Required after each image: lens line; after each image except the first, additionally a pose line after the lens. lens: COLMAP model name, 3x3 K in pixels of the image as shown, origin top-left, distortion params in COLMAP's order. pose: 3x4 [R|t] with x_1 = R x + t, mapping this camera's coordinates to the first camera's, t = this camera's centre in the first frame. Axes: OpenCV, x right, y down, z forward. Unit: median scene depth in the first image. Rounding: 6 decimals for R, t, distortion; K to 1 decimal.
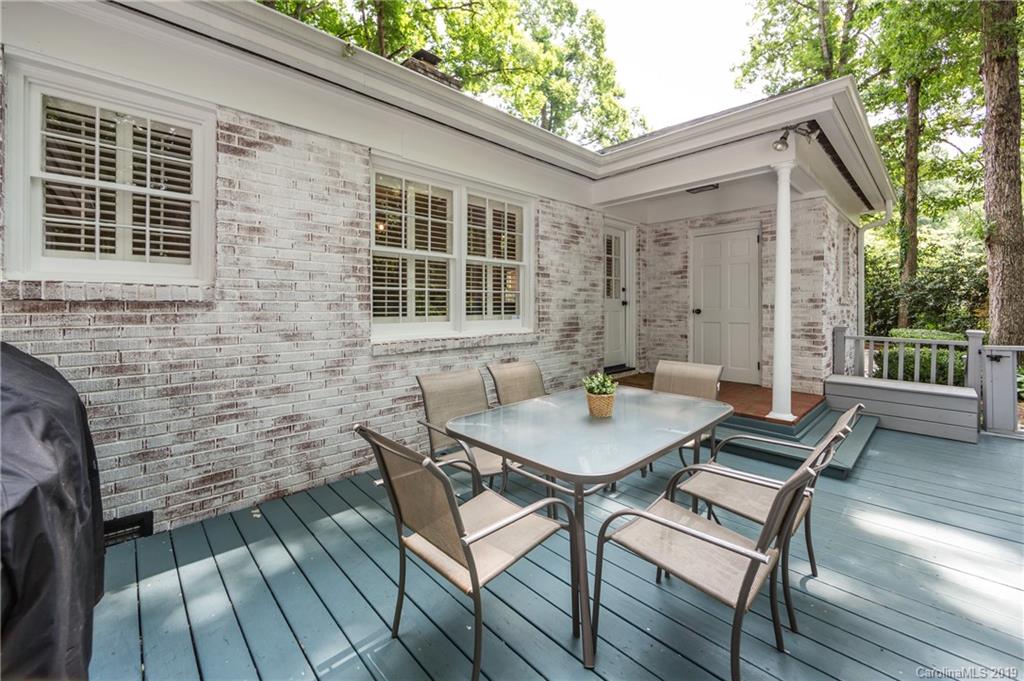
lens RADIAL K [[408.2, 0, 512.9], [0, 408.2, 308.2], [0, 0, 1]] dist [-0.001947, -0.000248]
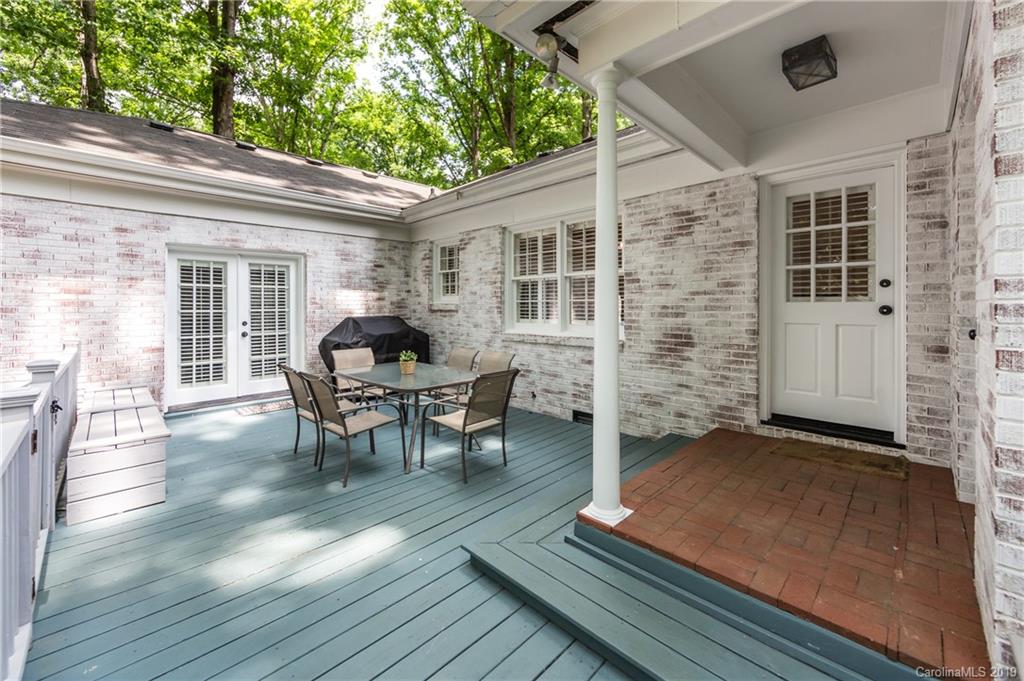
lens RADIAL K [[408.2, 0, 512.9], [0, 408.2, 308.2], [0, 0, 1]] dist [-0.001947, -0.000248]
pose [[0.026508, 0.004322, -0.999639, 0.984797], [-0.001866, 0.999989, 0.004274, -0.020755], [0.999647, 0.001752, 0.026515, 0.679209]]
